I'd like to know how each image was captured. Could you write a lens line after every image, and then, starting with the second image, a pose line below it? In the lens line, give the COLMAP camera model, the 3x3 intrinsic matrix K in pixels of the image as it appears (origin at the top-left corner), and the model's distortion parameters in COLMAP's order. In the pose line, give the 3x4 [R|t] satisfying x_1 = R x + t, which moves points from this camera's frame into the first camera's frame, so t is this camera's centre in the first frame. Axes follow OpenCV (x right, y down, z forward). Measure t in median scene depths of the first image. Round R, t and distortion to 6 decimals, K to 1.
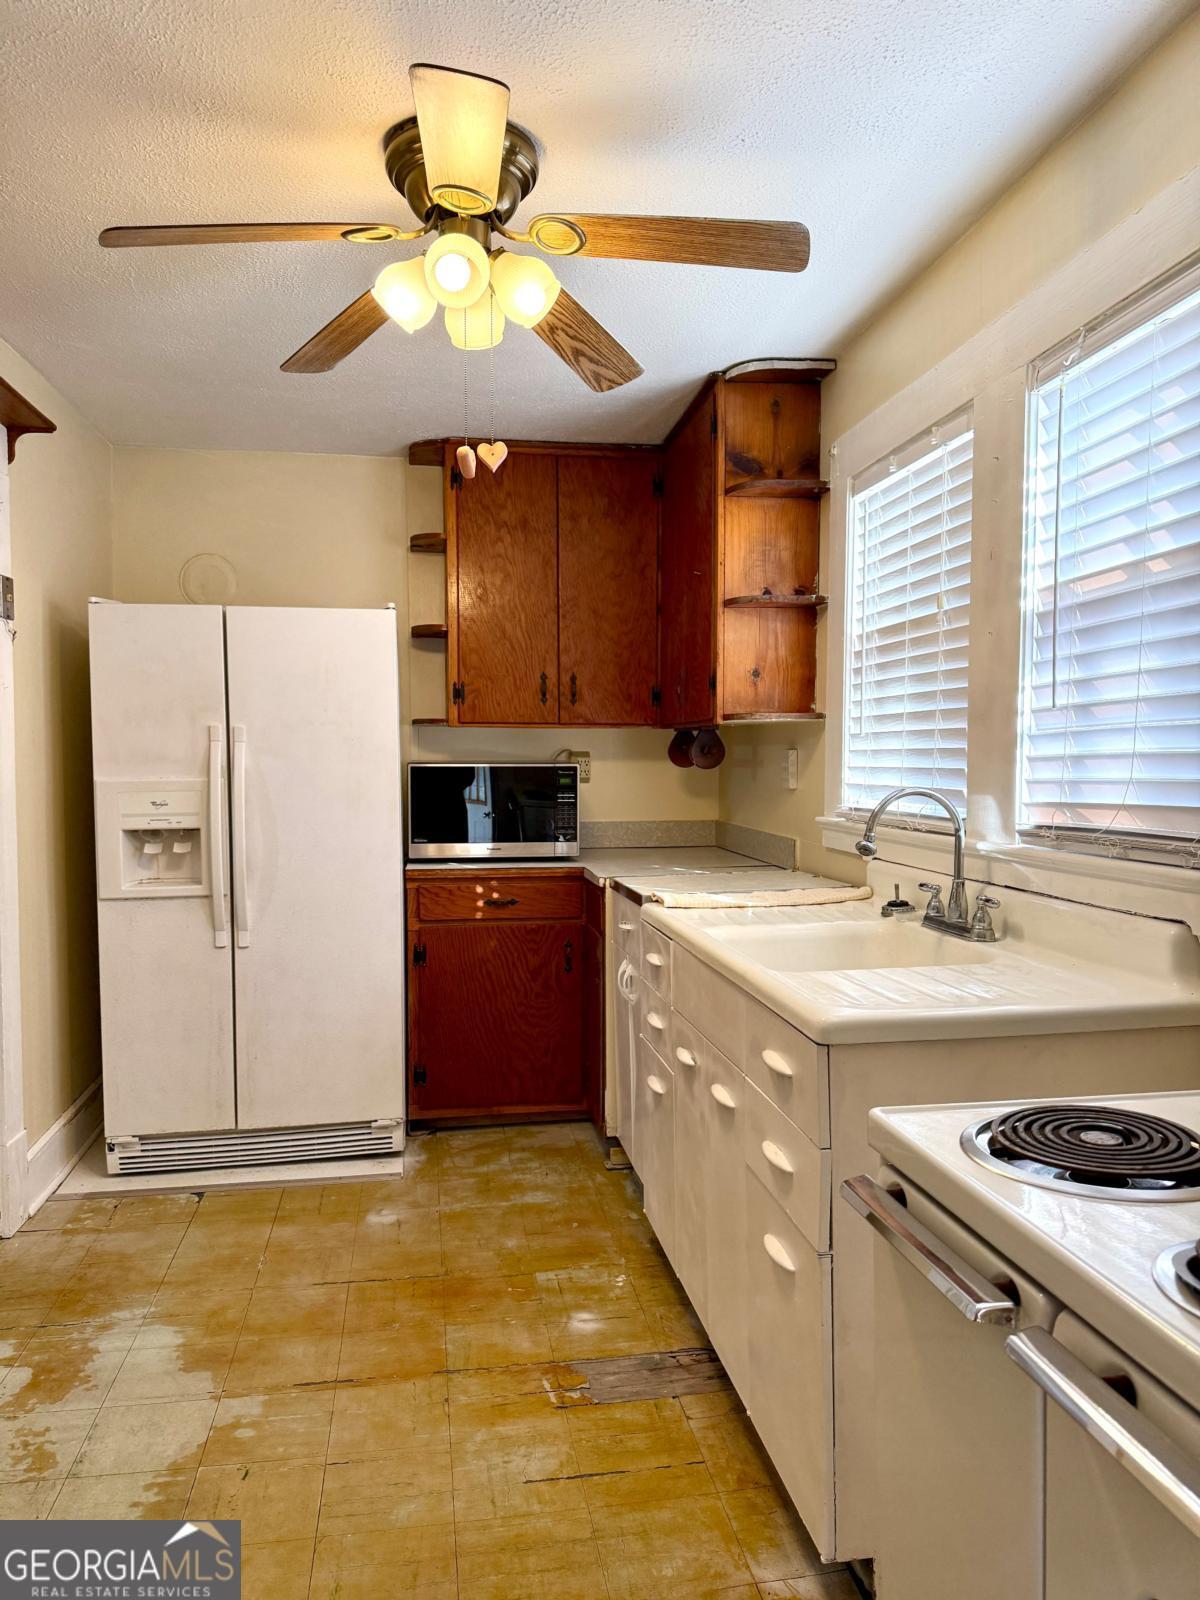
lens RADIAL K [[1138.7, 0, 599.0], [0, 1138.7, 800.0], [0, 0, 1]] dist [0.003284, -0.000372]
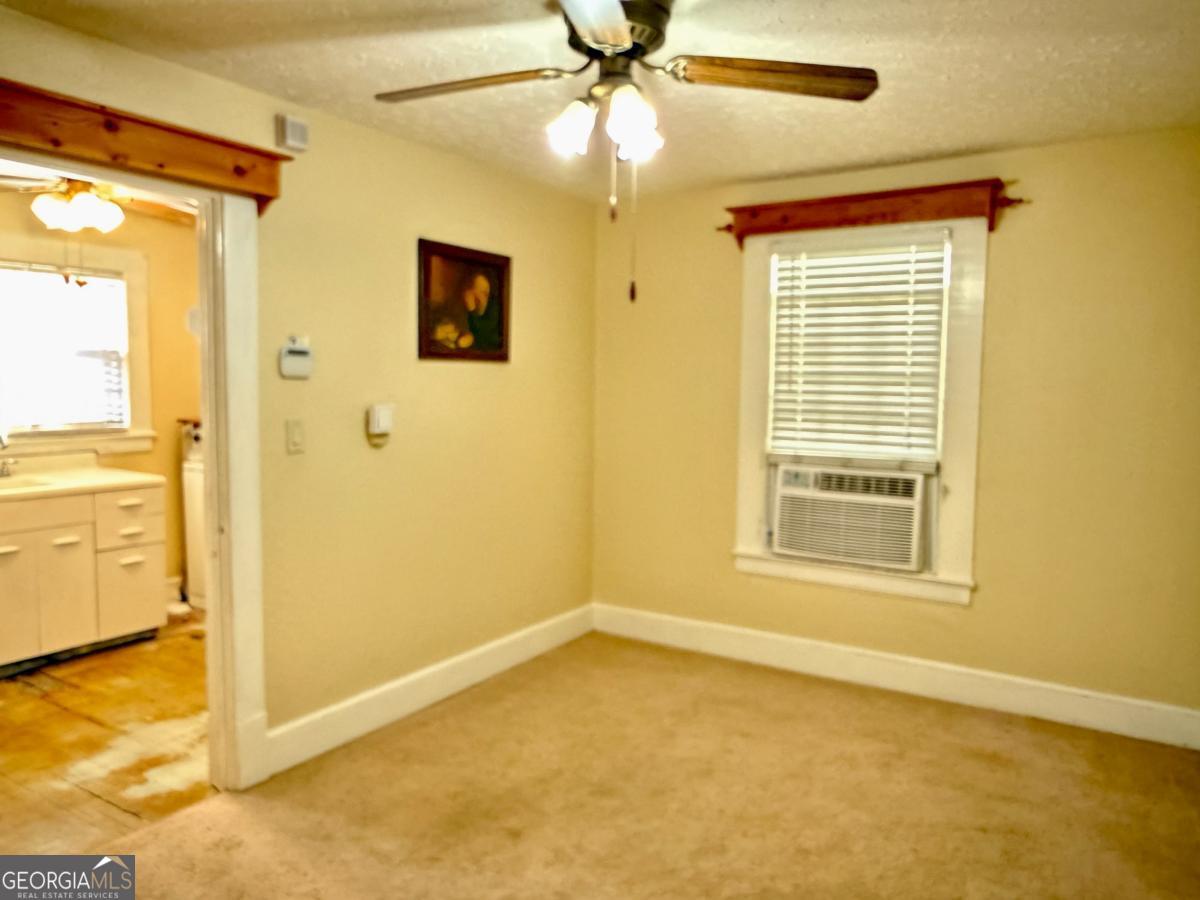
lens RADIAL K [[854.1, 0, 599.0], [0, 854.1, 447.4], [0, 0, 1]] dist [0.003284, -0.000372]
pose [[-0.758128, -0.052523, 0.649988, -1.918040], [0.028578, 0.993117, 0.113583, -0.127371], [-0.651480, 0.104686, -0.751409, 1.532989]]
